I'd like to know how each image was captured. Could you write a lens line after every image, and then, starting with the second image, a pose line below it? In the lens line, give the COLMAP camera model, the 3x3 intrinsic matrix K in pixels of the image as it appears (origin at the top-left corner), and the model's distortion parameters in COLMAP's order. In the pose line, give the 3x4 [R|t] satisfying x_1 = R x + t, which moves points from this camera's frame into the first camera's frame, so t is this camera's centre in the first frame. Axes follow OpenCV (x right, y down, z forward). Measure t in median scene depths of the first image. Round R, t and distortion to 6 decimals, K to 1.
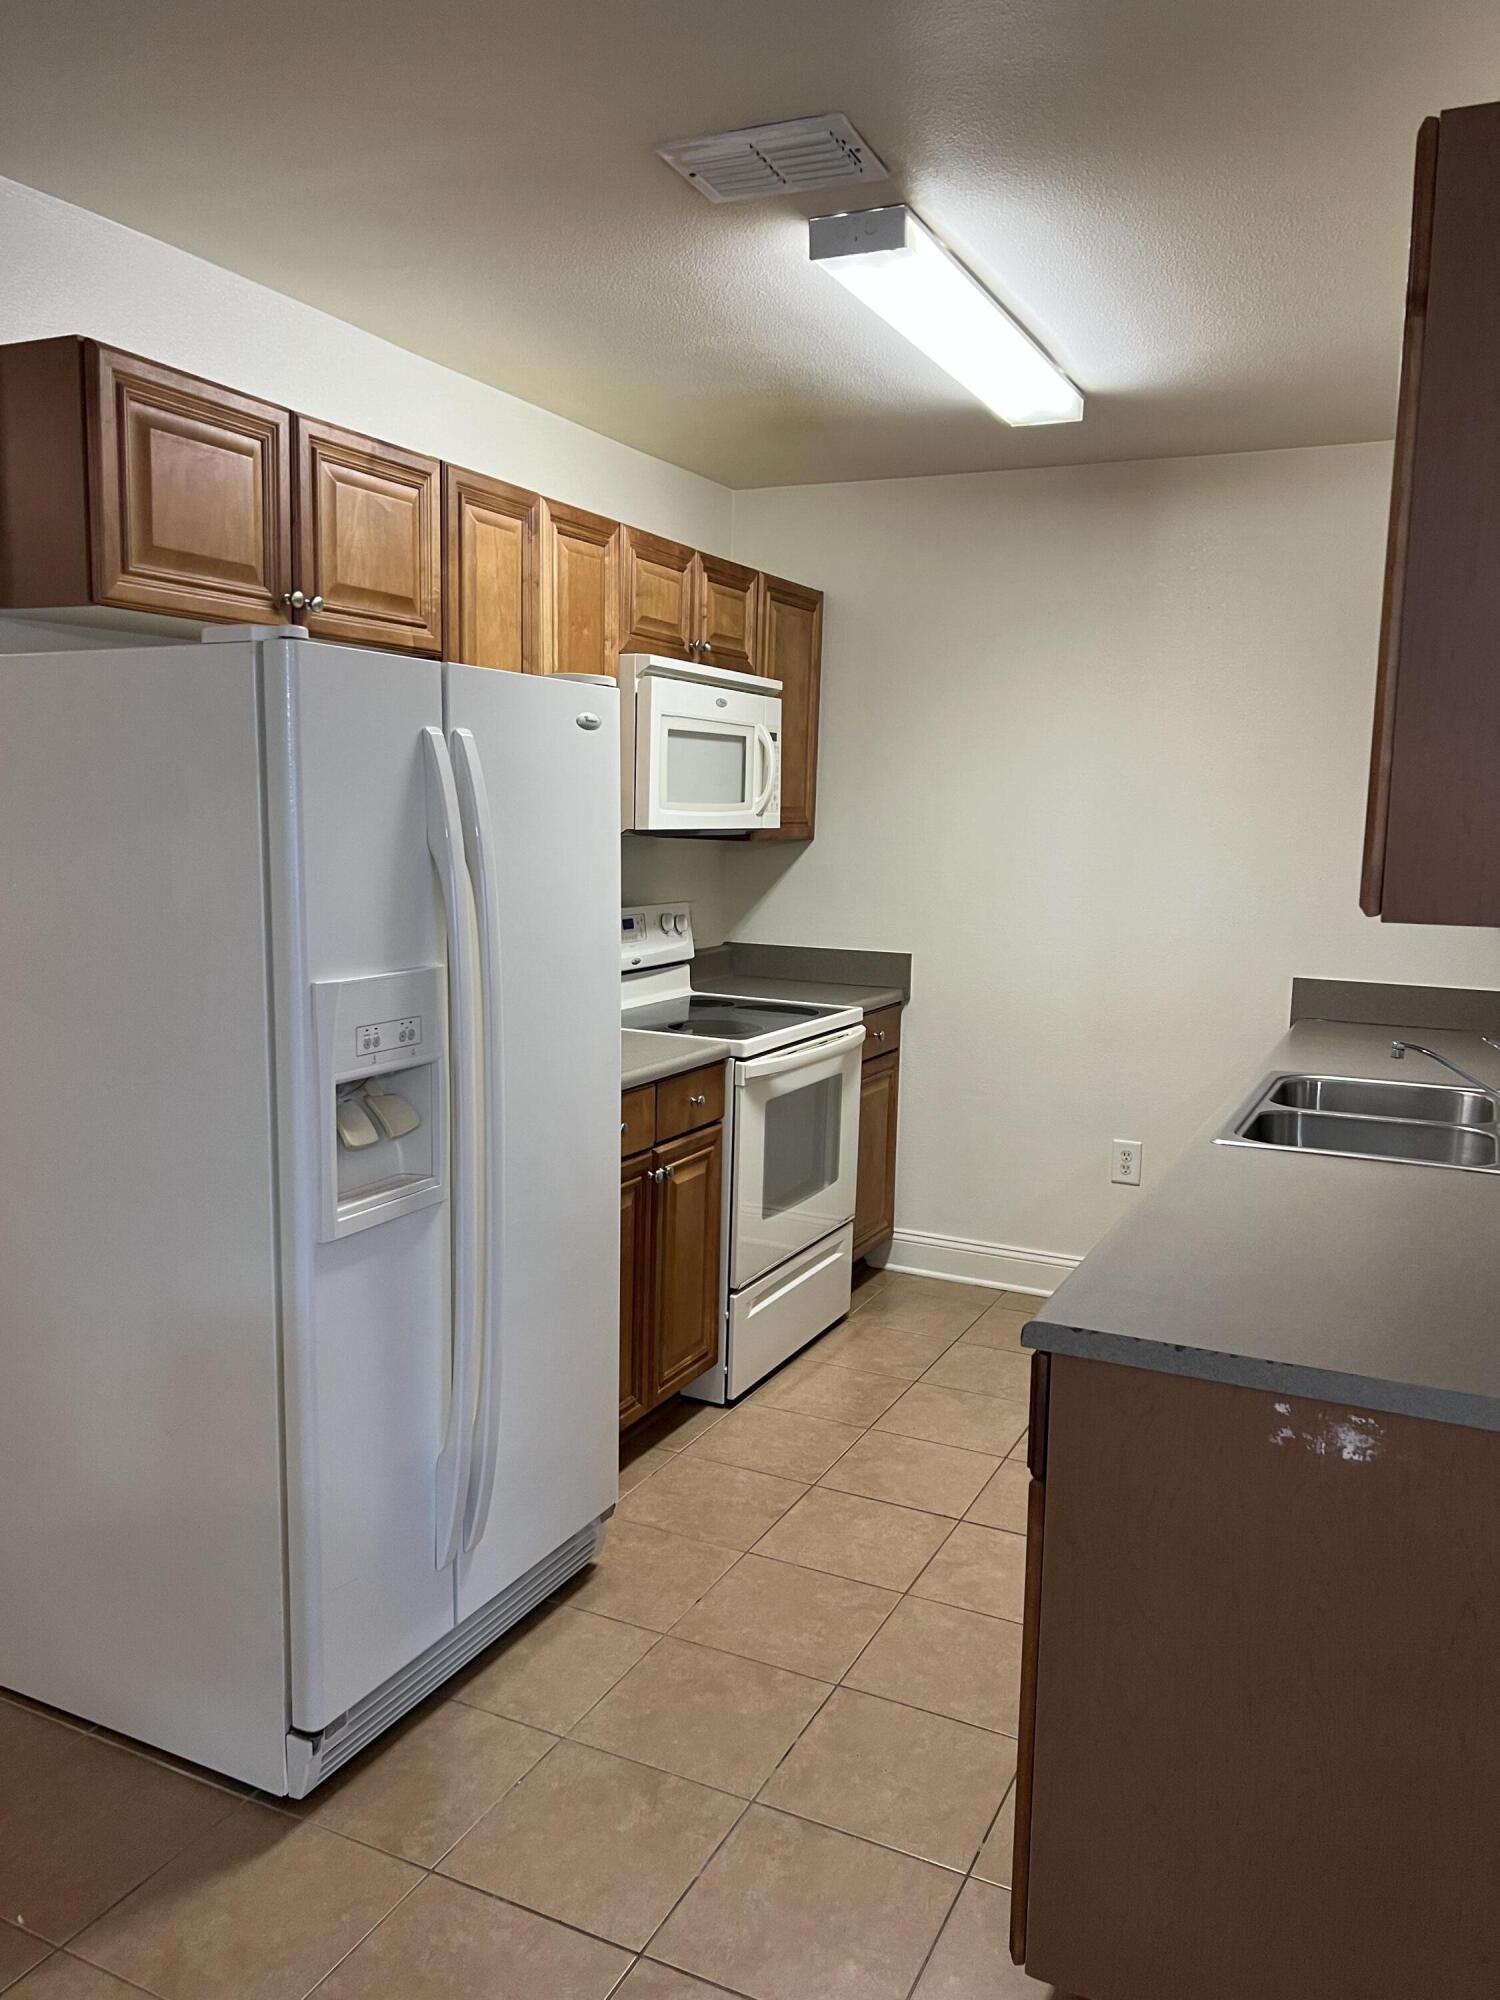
lens RADIAL K [[1506.8, 0, 748.1], [0, 1506.8, 1002.9], [0, 0, 1]] dist [0.067408, -0.079212]
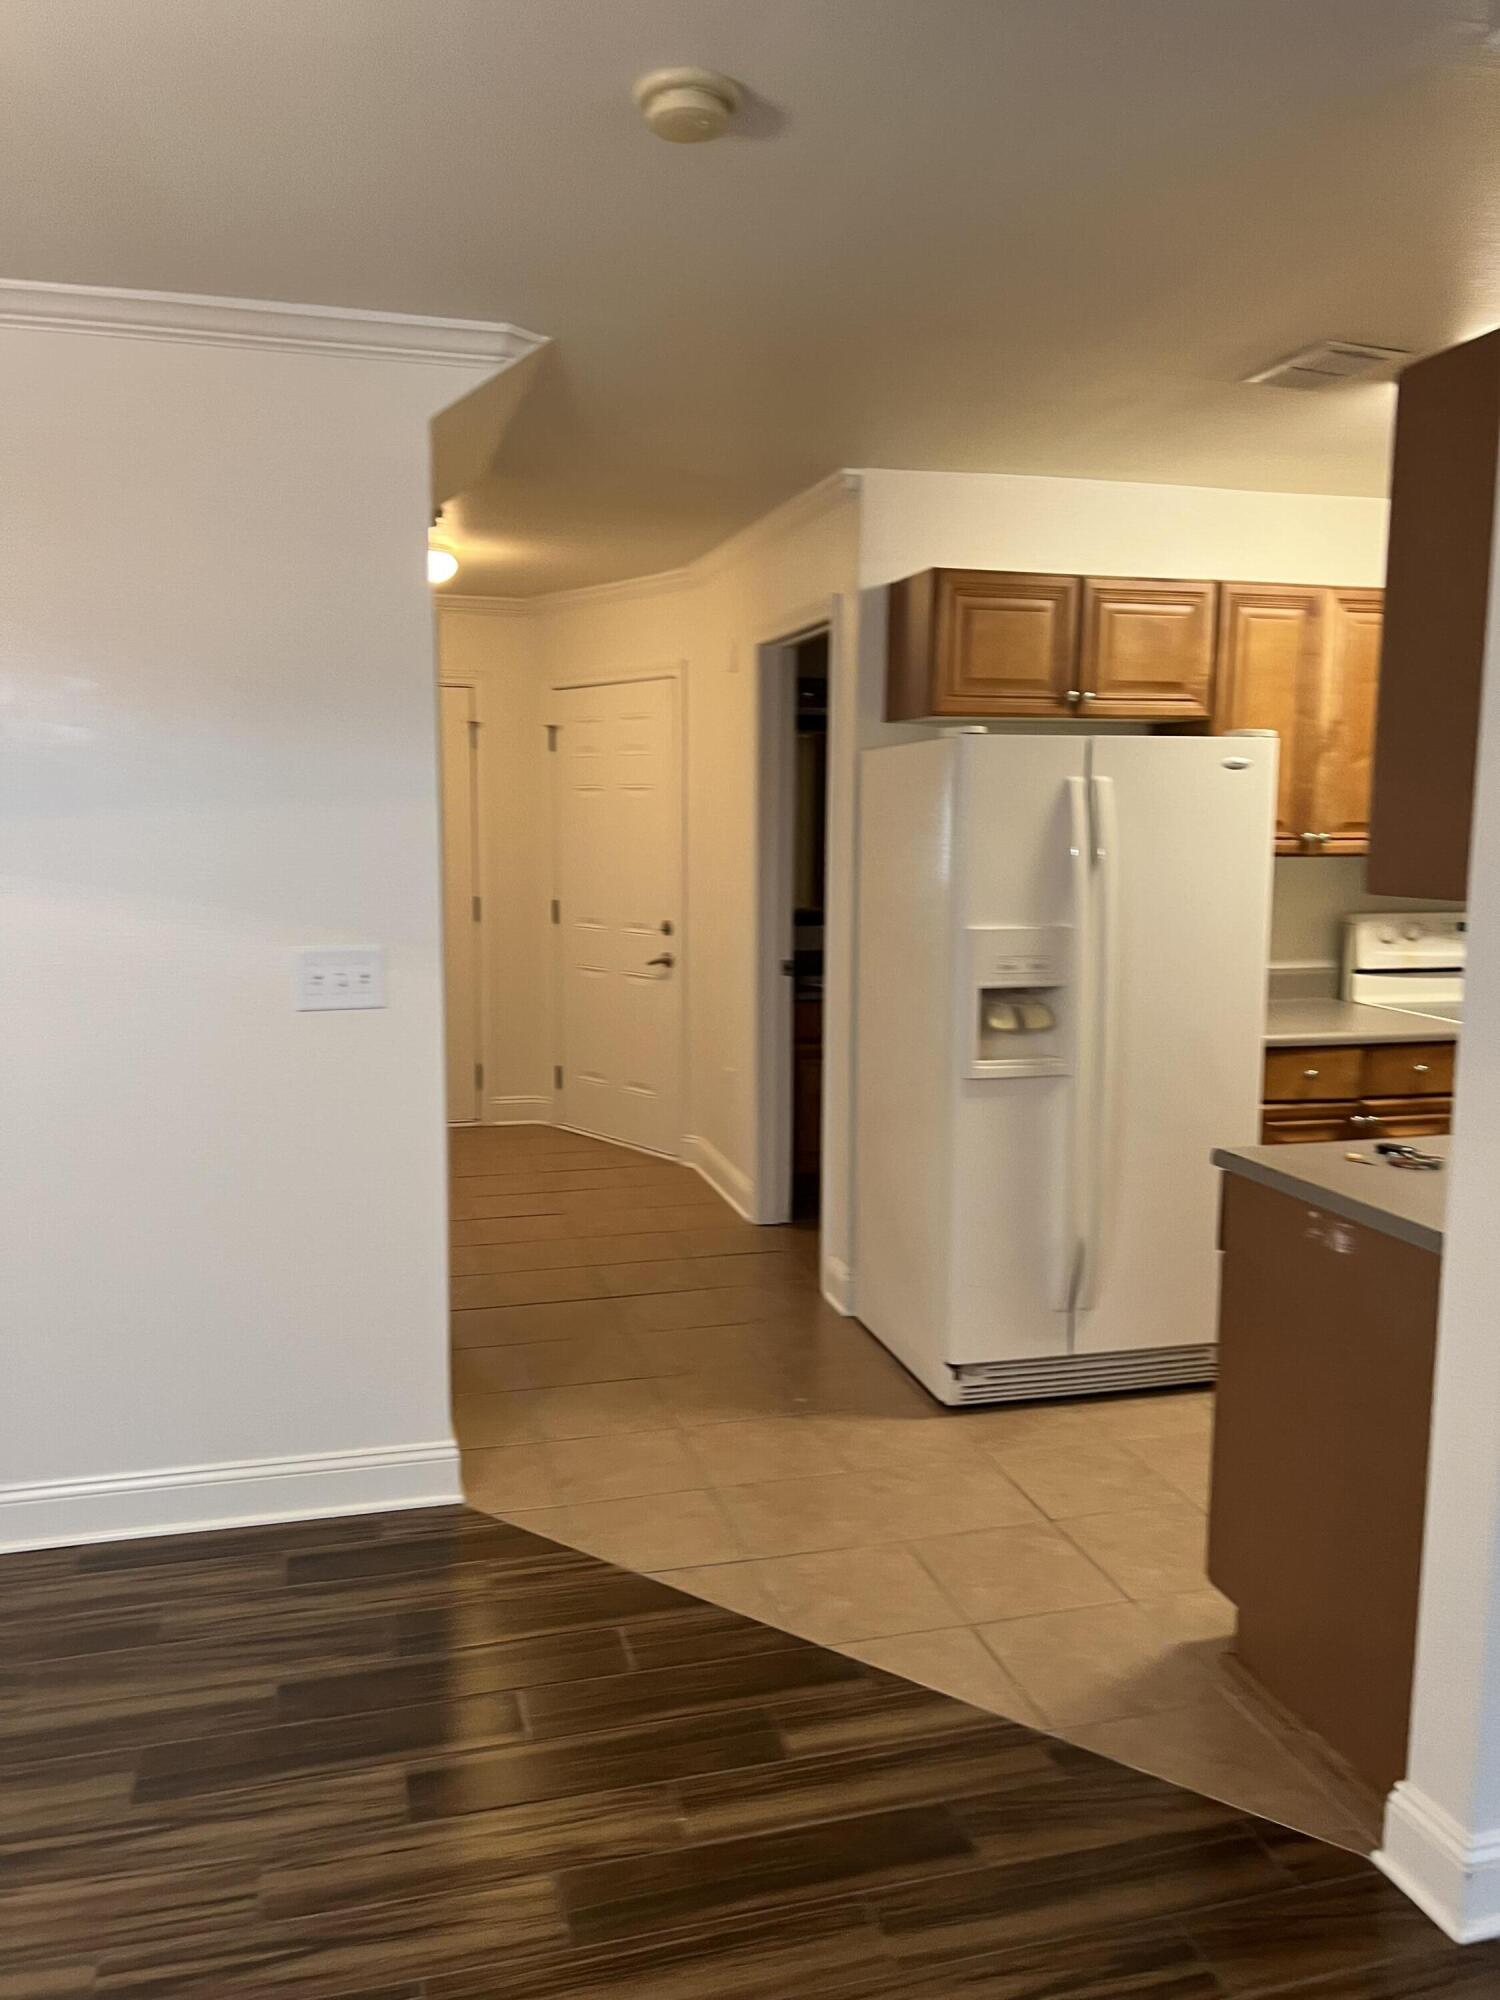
lens RADIAL K [[1506.8, 0, 754.7], [0, 1506.8, 1006.7], [0, 0, 1]] dist [0.067408, -0.079212]
pose [[0.657936, 0.077420, -0.749084, 0.534895], [-0.089983, 0.995657, 0.023870, 0.036145], [0.747679, 0.051700, 0.662045, -0.207063]]
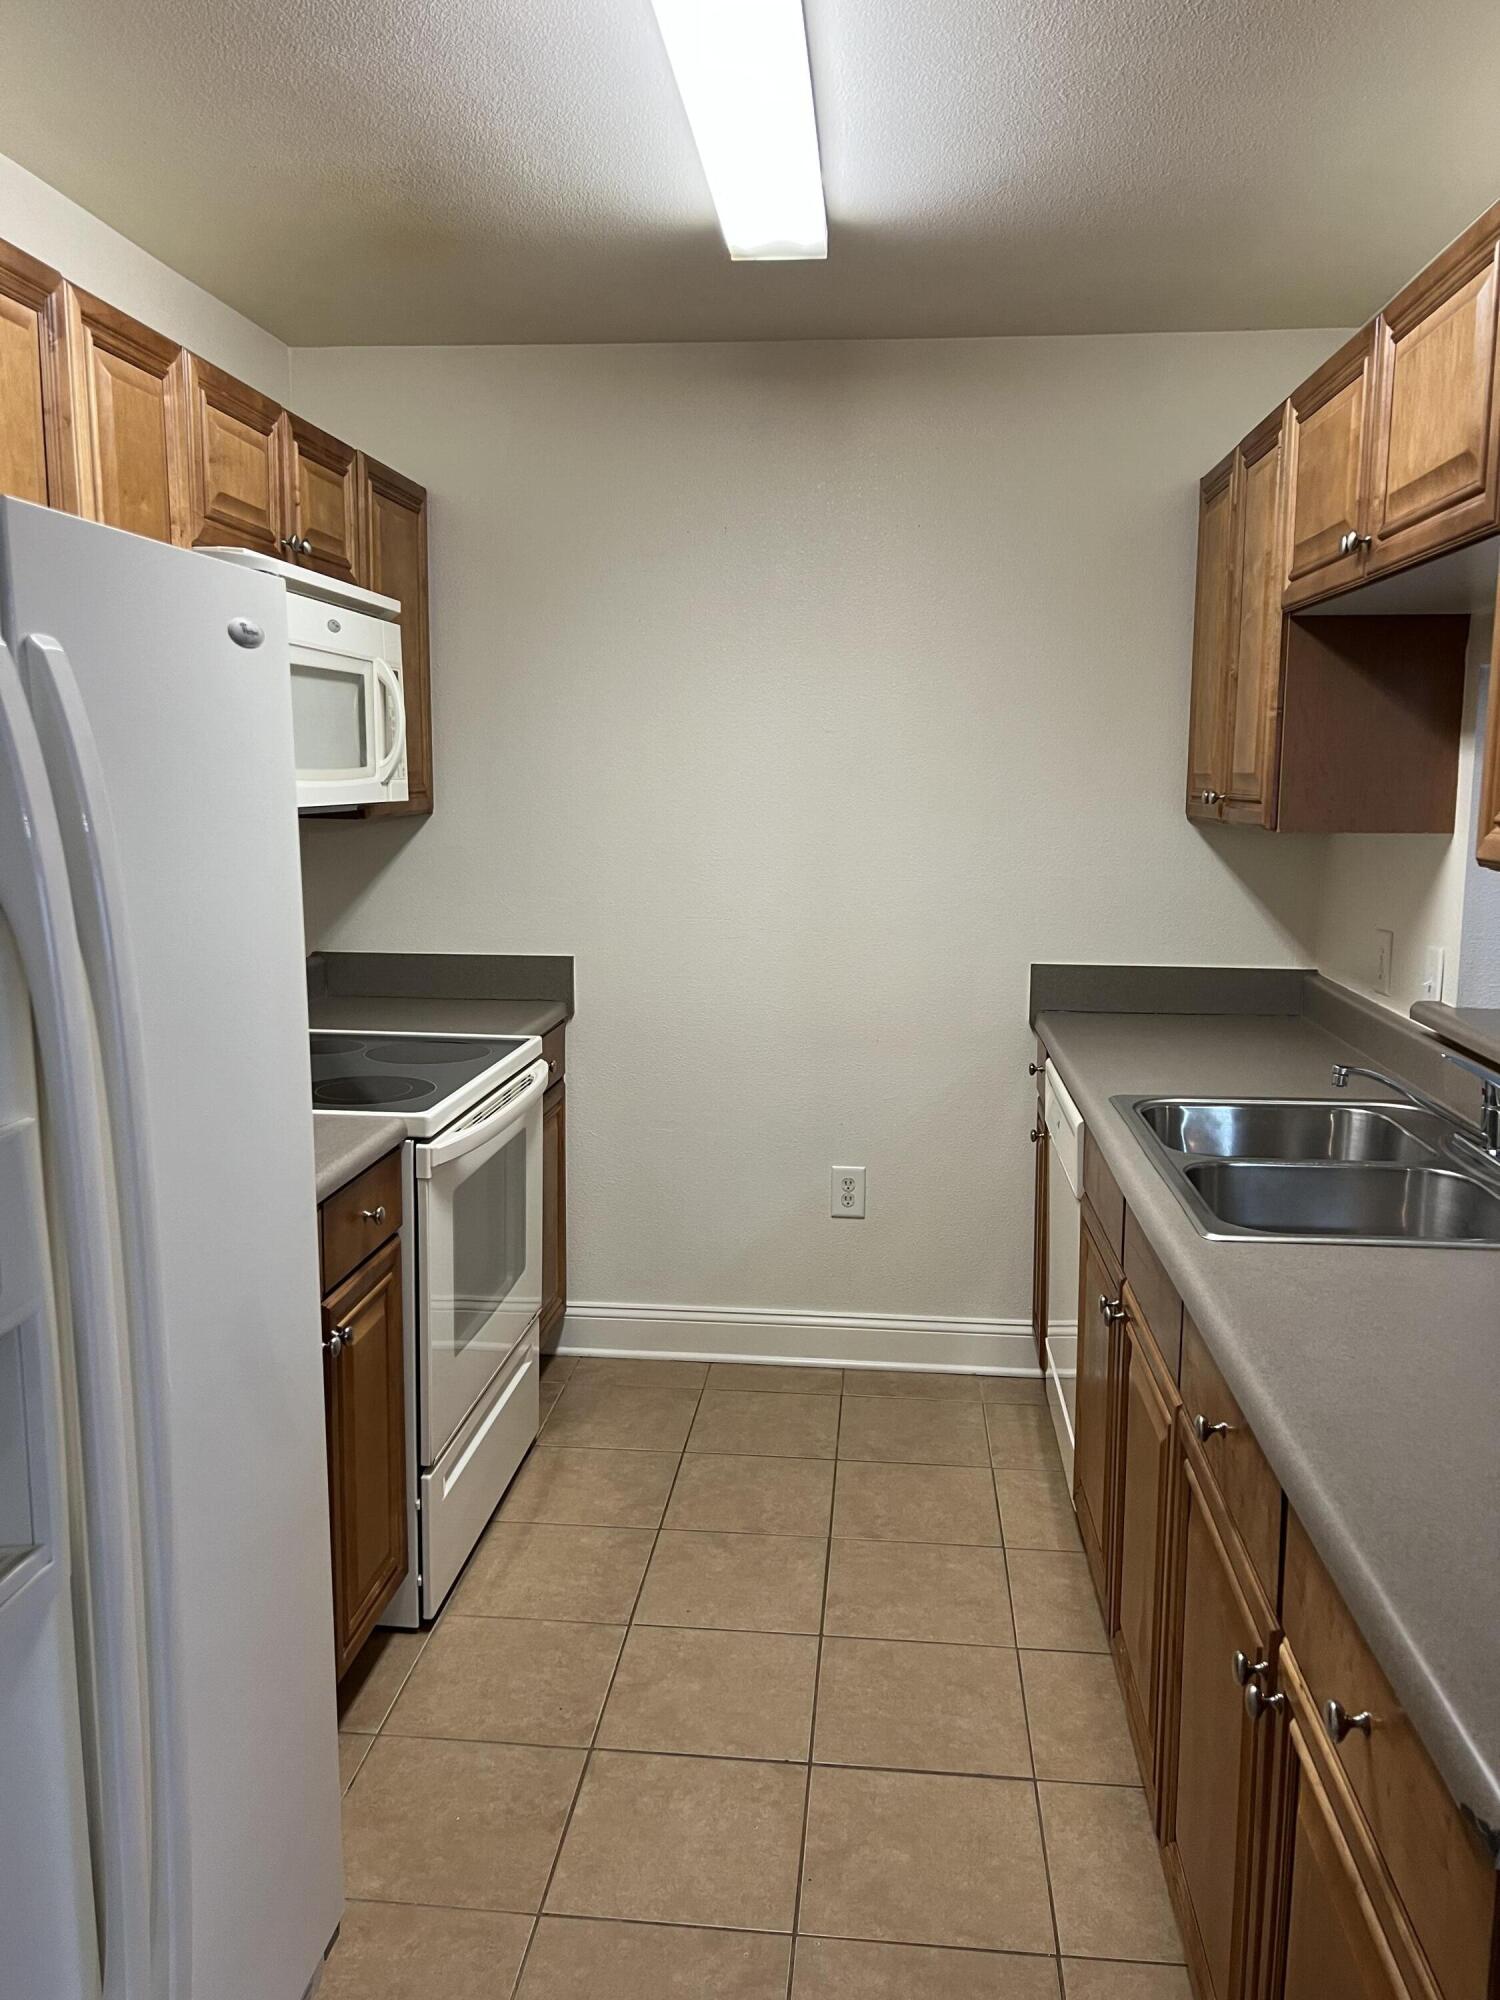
lens RADIAL K [[1506.8, 0, 755.5], [0, 1506.8, 979.9], [0, 0, 1]] dist [0.067408, -0.079212]
pose [[0.936219, -0.064453, 0.345456, -0.104585], [0.059252, 0.997915, 0.025606, -0.048284], [-0.346386, -0.003504, 0.938086, 0.314483]]
